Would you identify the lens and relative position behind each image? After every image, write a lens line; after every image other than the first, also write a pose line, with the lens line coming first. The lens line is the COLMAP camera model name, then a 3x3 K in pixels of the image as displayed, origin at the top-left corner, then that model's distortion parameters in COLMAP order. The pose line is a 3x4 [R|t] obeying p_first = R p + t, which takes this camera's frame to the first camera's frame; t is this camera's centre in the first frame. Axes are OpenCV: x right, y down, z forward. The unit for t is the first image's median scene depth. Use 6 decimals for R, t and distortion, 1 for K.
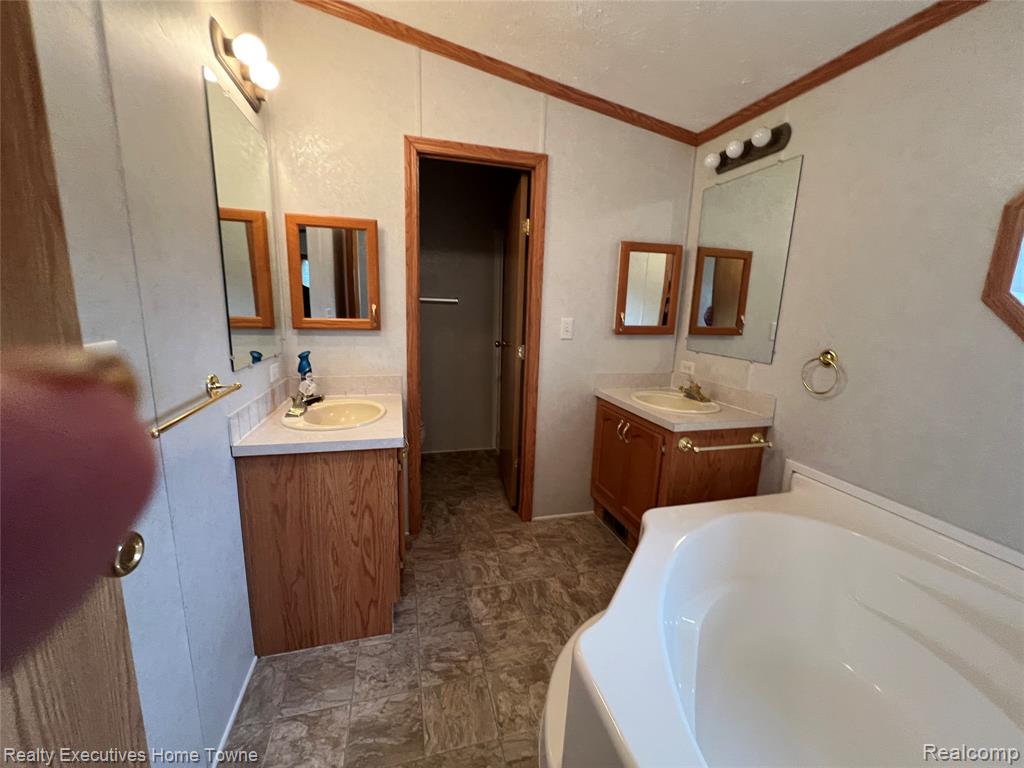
lens RADIAL K [[412.1, 0, 511.0], [0, 412.1, 389.8], [0, 0, 1]] dist [0.001597, 0.000029]
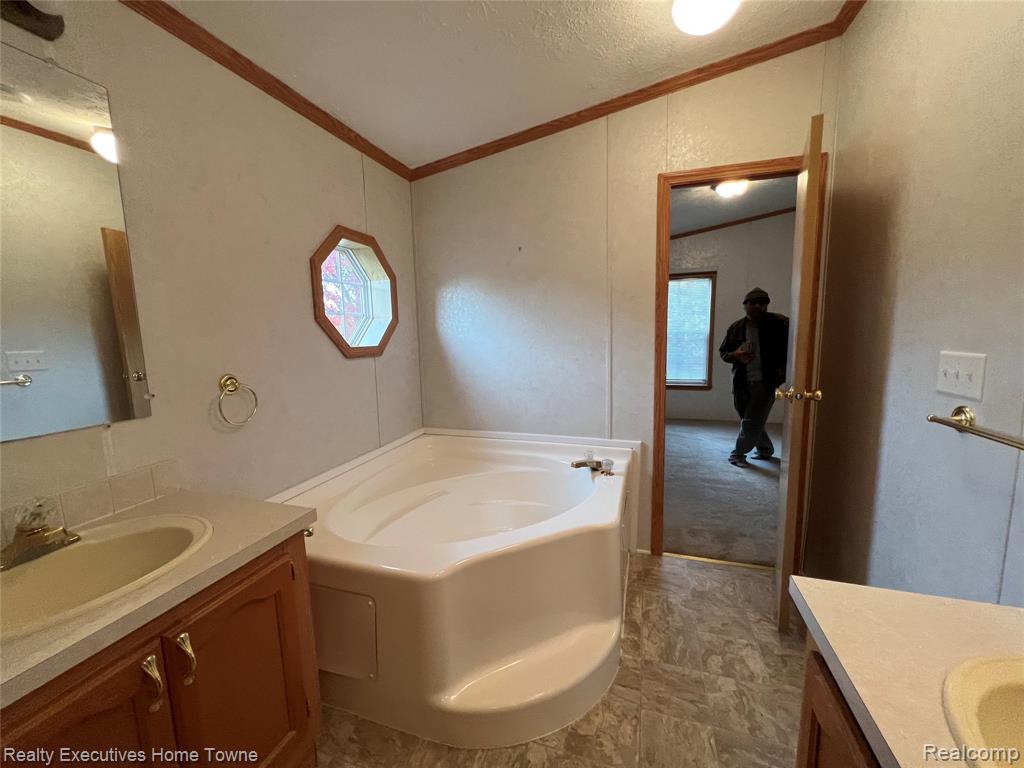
lens RADIAL K [[413.1, 0, 506.7], [0, 413.1, 378.2], [0, 0, 1]] dist [-0.000519, -0.000493]
pose [[-0.831022, -0.087383, 0.549333, -0.247491], [0.100568, 0.947704, 0.302891, -0.364432], [-0.547073, 0.306954, -0.778775, 1.686266]]
